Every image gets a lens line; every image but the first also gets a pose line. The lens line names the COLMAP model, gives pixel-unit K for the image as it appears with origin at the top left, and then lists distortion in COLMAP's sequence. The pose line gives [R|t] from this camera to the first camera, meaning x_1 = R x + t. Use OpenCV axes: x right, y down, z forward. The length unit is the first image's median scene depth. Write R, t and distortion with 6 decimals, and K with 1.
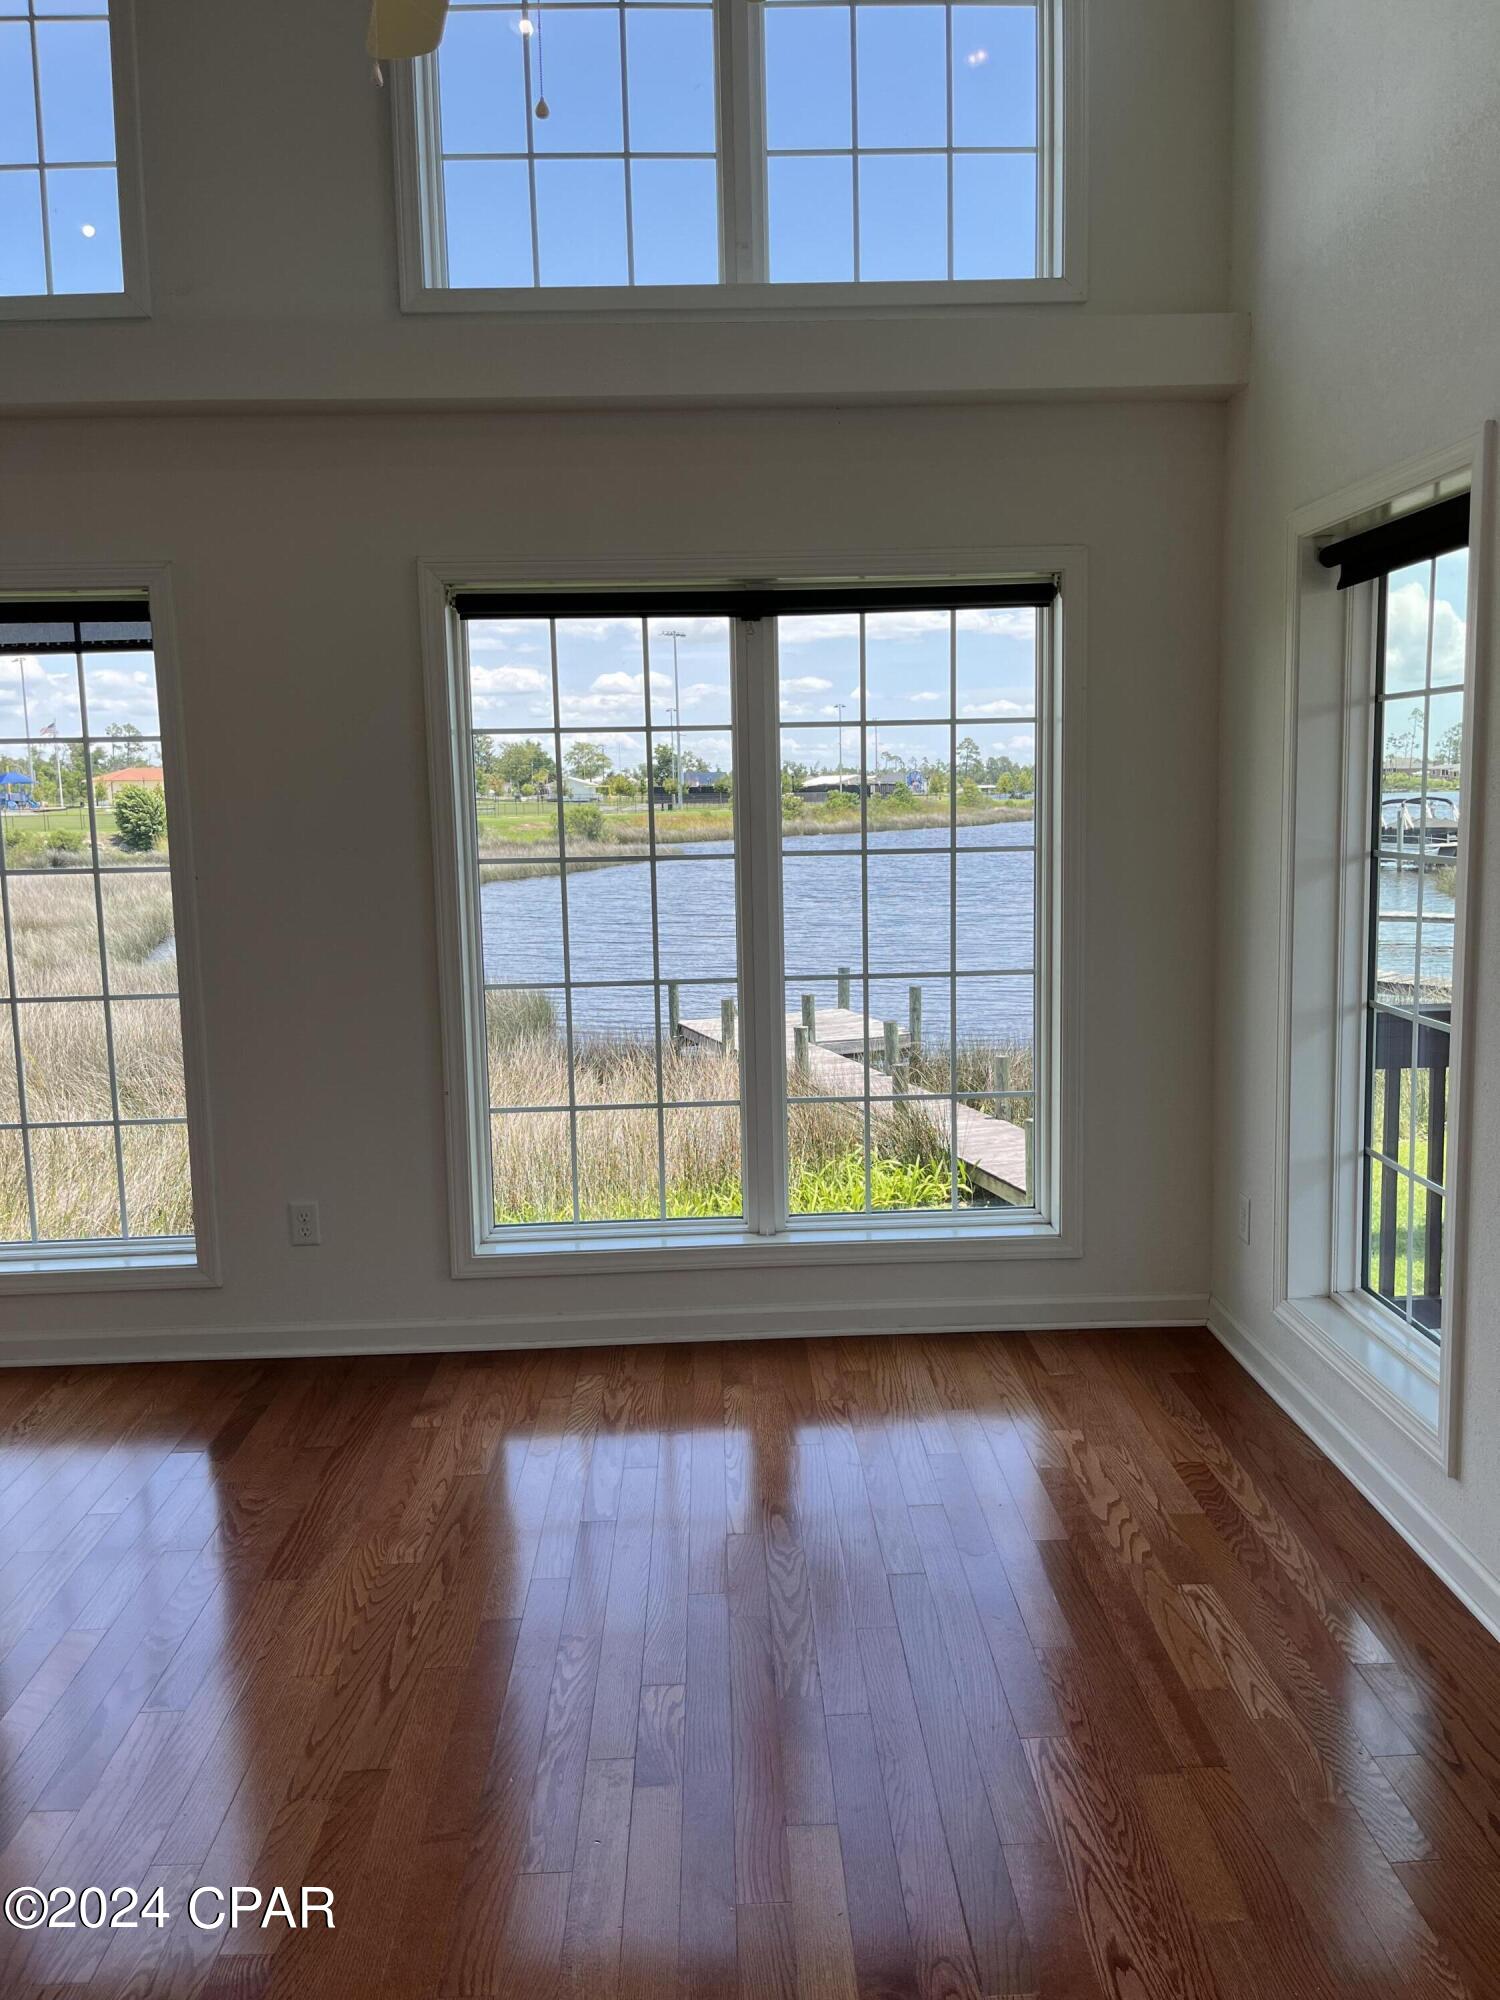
lens RADIAL K [[1515.5, 0, 753.3], [0, 1515.5, 973.6], [0, 0, 1]] dist [0.072745, -0.097317]
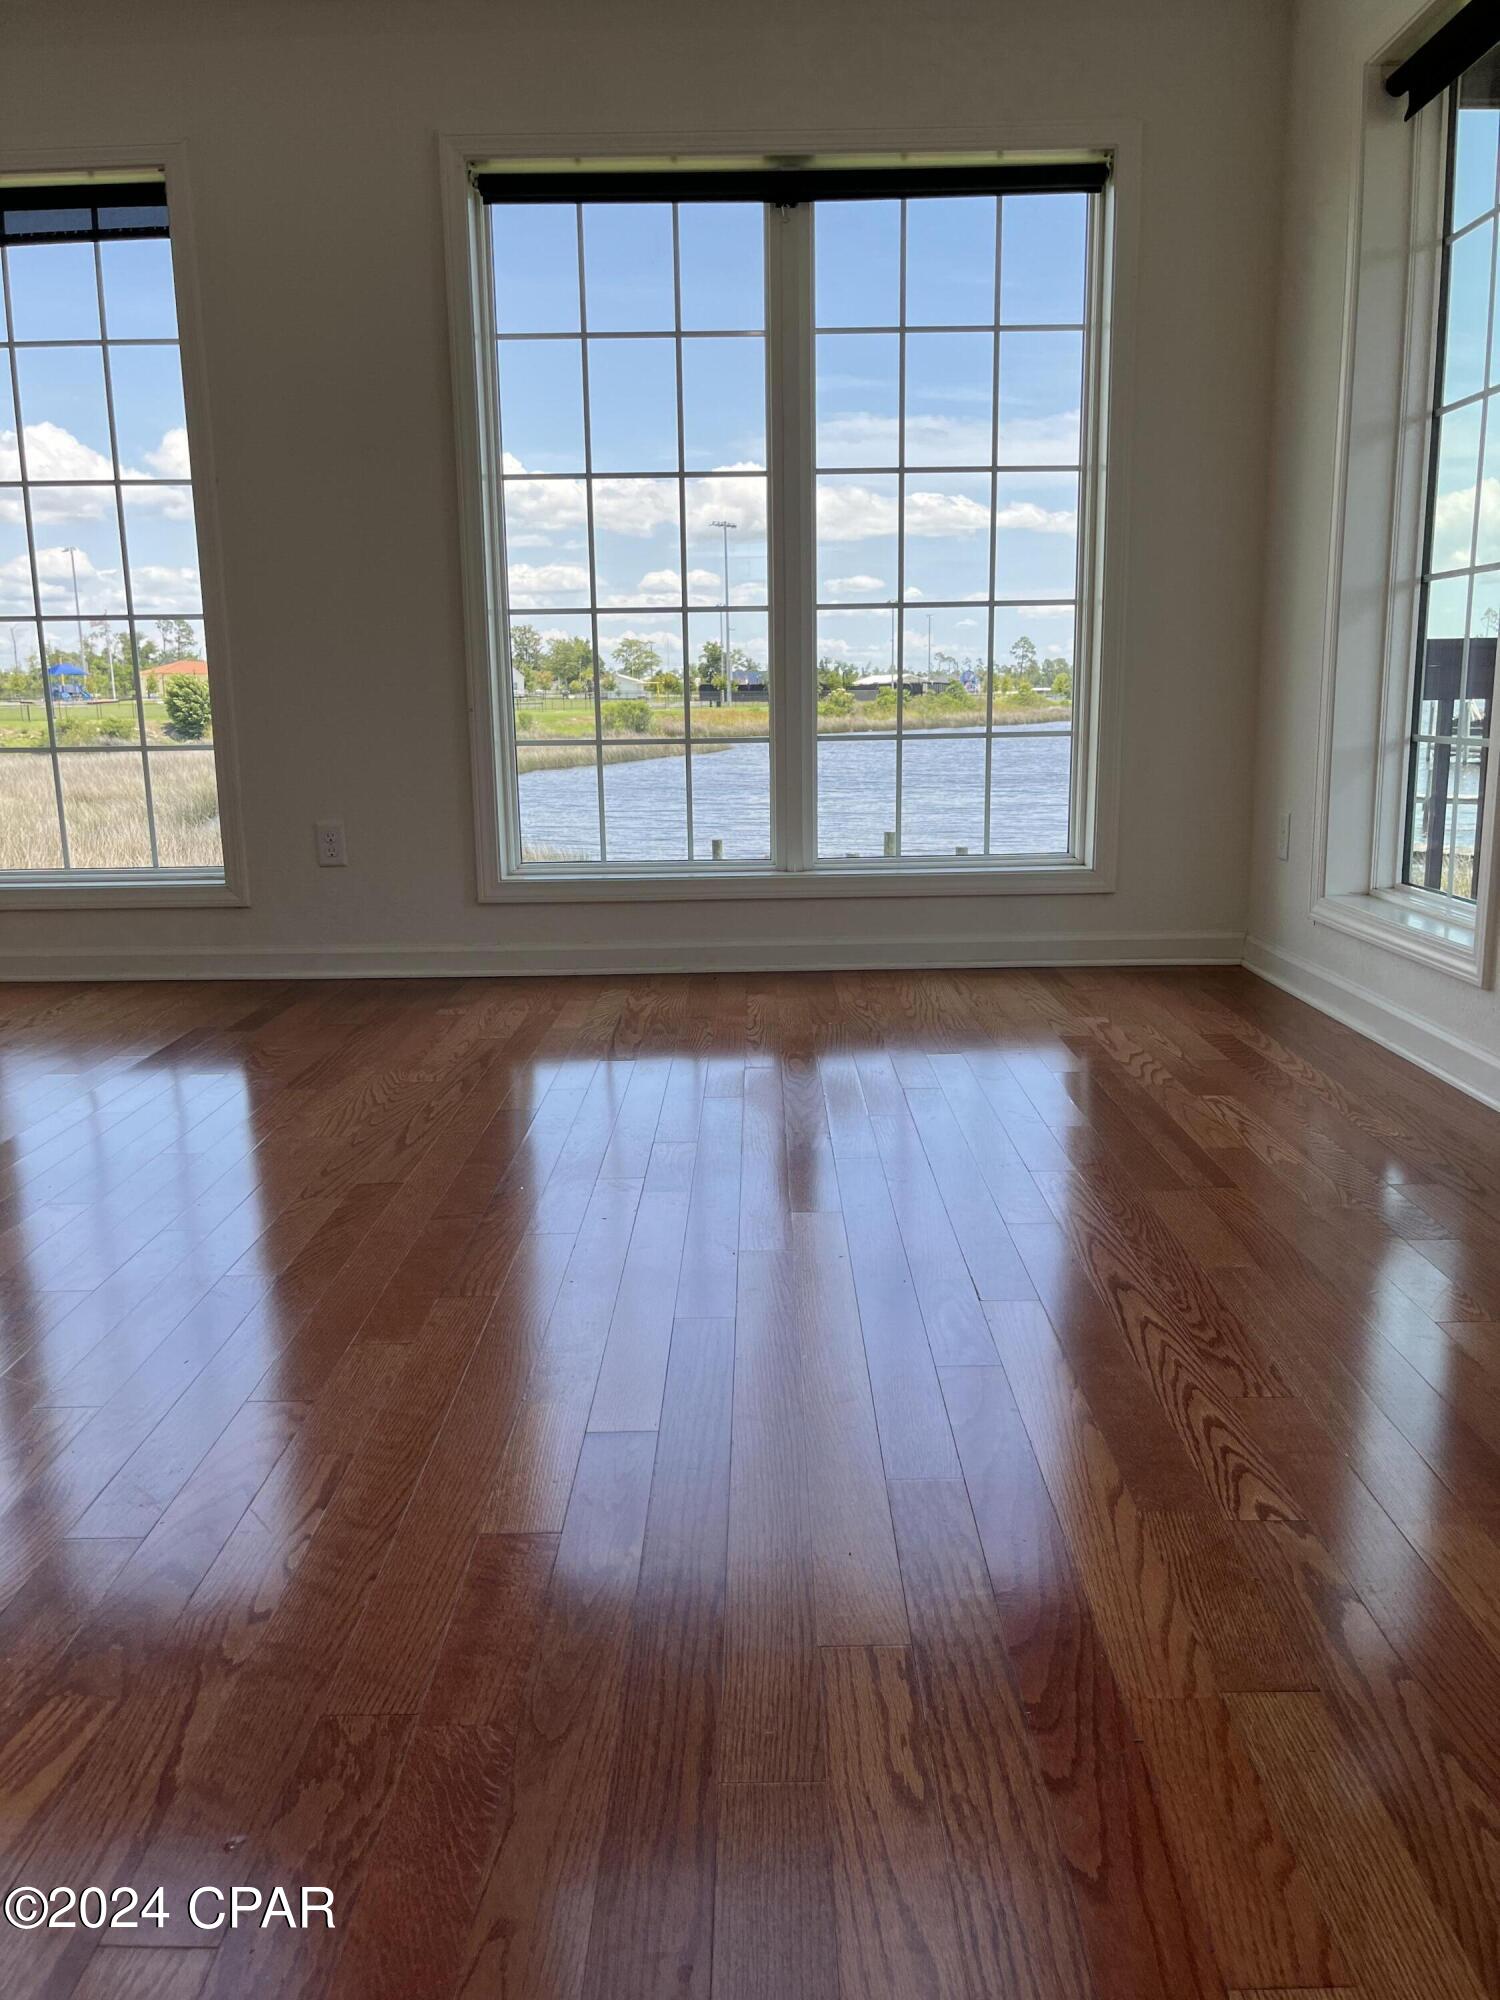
lens RADIAL K [[1520.1, 0, 749.1], [0, 1520.1, 980.5], [0, 0, 1]] dist [0.057081, -0.080164]
pose [[0.999360, 0.013266, -0.033207, 0.013703], [-0.011030, 0.997716, 0.066641, 0.187776], [0.034016, -0.066232, 0.997224, 0.008655]]
